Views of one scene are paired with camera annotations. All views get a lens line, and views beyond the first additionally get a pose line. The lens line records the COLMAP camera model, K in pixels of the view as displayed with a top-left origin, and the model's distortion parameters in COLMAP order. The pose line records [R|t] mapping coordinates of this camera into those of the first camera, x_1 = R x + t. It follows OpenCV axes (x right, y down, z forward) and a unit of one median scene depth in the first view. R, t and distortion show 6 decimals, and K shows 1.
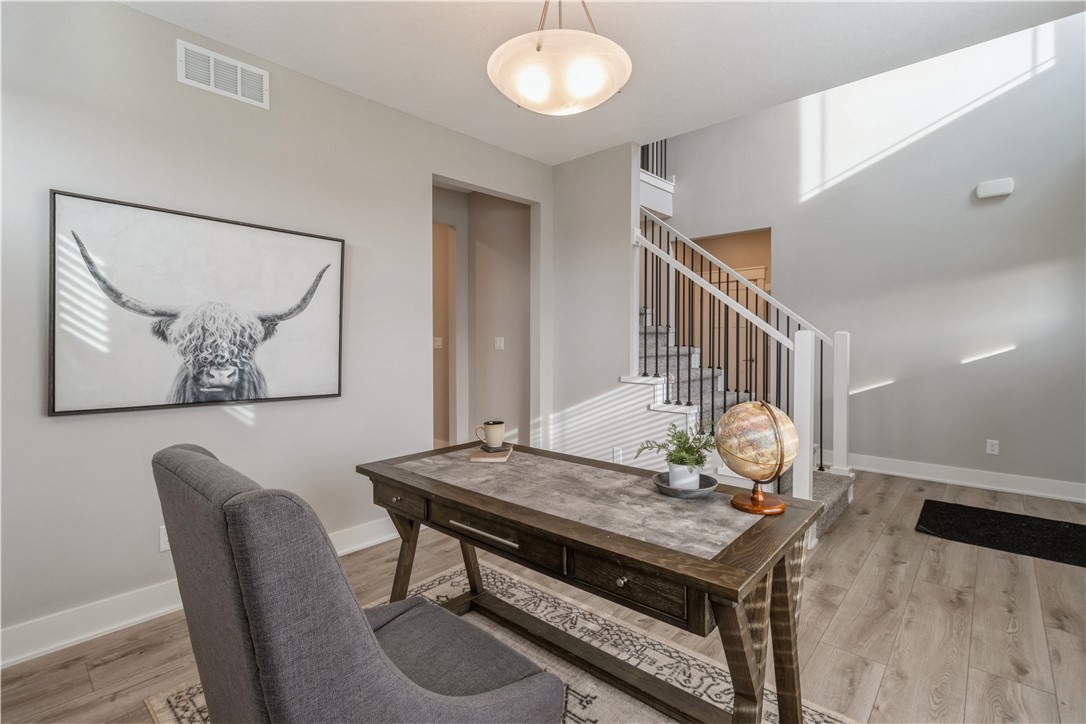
lens RADIAL K [[501.8, 0, 542.3], [0, 501.8, 347.4], [0, 0, 1]] dist [0.005040, 0.001110]
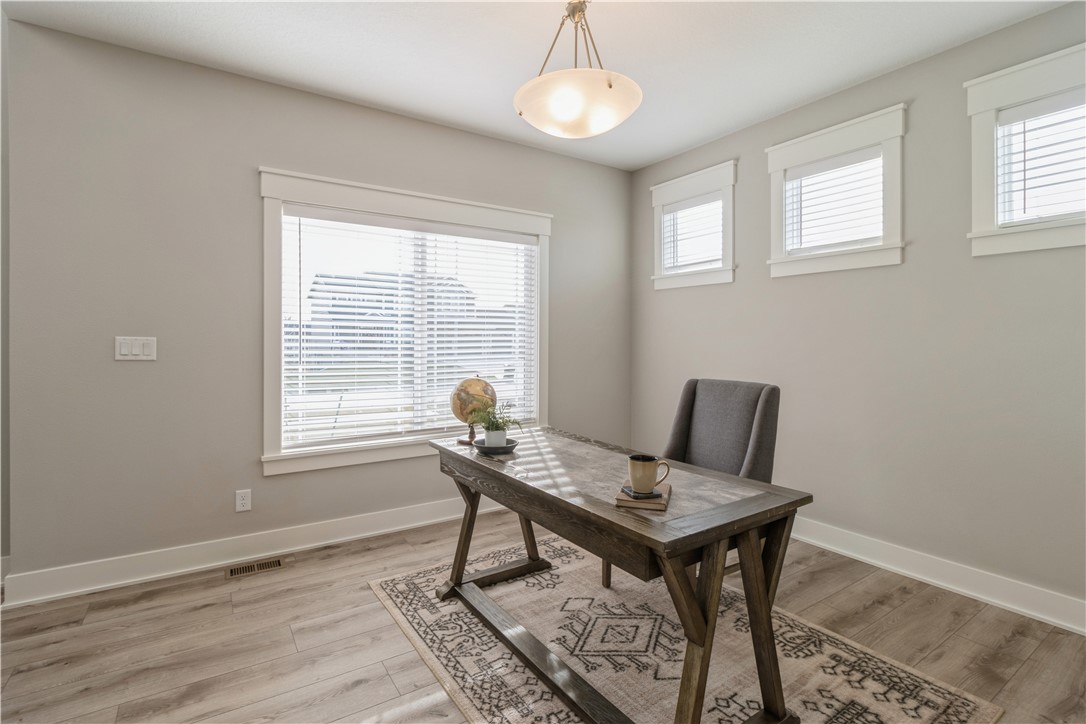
lens RADIAL K [[510.2, 0, 541.3], [0, 510.2, 338.0], [0, 0, 1]] dist [-0.002434, -0.000416]
pose [[-0.968790, -0.000939, 0.247880, -0.122360], [0.003431, 0.999846, 0.017199, -0.027450], [-0.247858, 0.017513, -0.968638, 1.580059]]
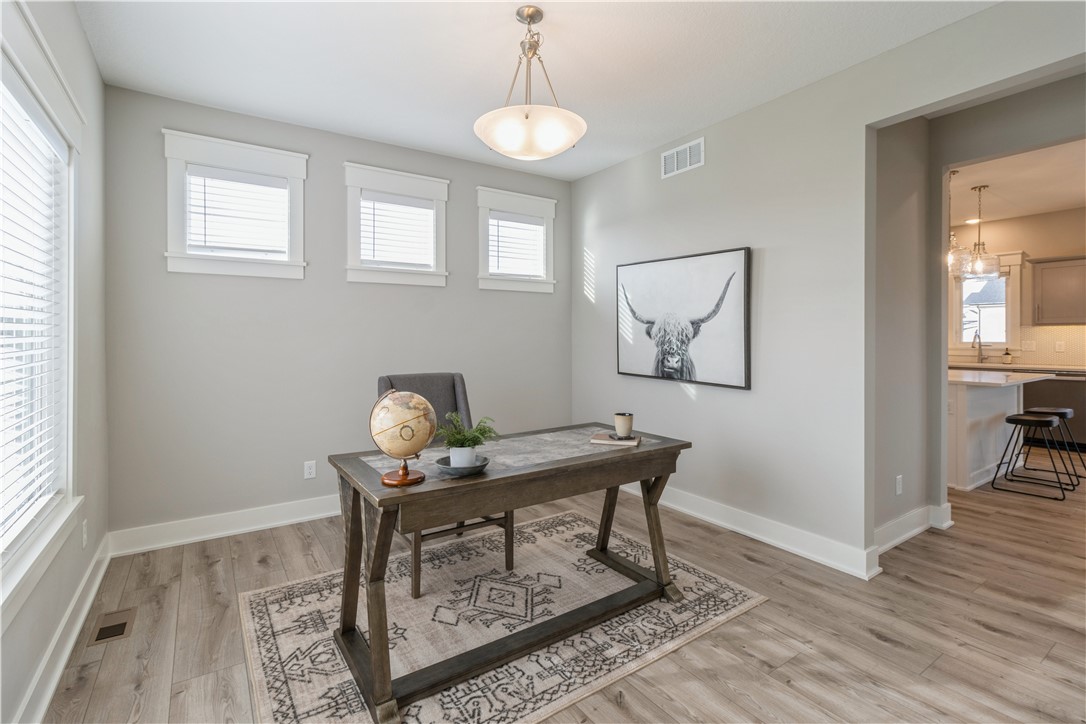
lens RADIAL K [[505.0, 0, 538.0], [0, 505.0, 336.2], [0, 0, 1]] dist [0.001201, 0.000413]
pose [[-0.247486, 0.002216, -0.968889, 0.937049], [-0.017154, 0.999831, 0.006669, -0.022489], [0.968740, 0.018271, -0.247406, 0.993698]]
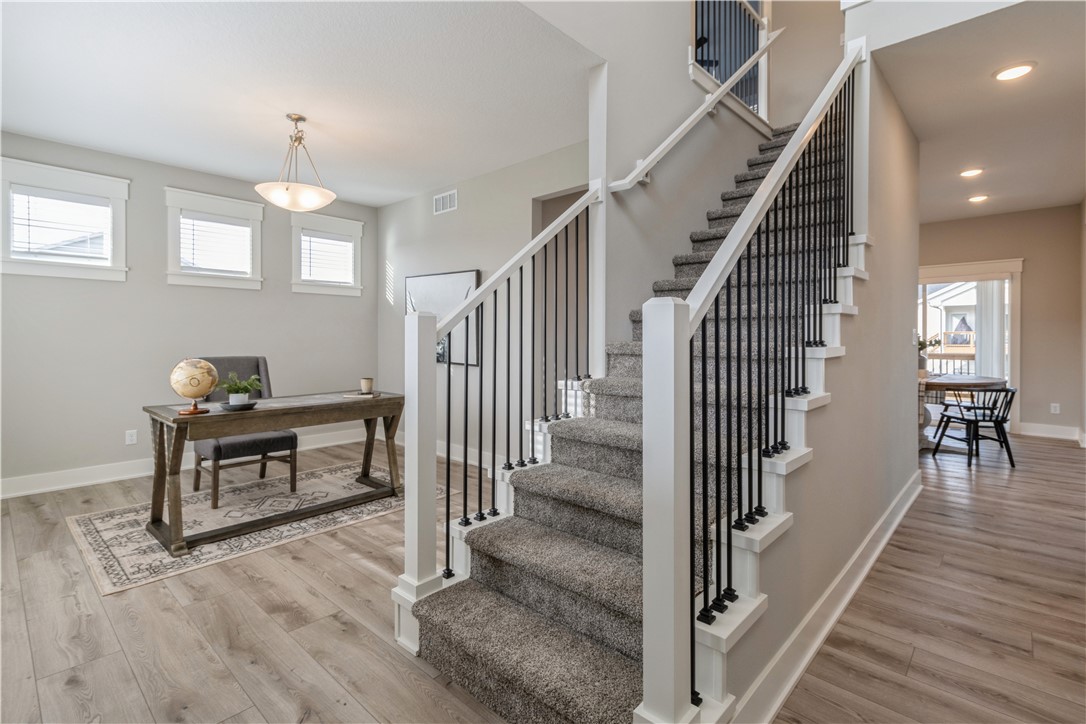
lens RADIAL K [[513.1, 0, 537.5], [0, 513.1, 338.0], [0, 0, 1]] dist [0.016281, 0.000946]
pose [[-0.020798, 0.003700, -0.999777, 1.491624], [-0.022064, 0.999748, 0.004159, -0.005837], [0.999540, 0.022145, -0.020712, 1.468777]]
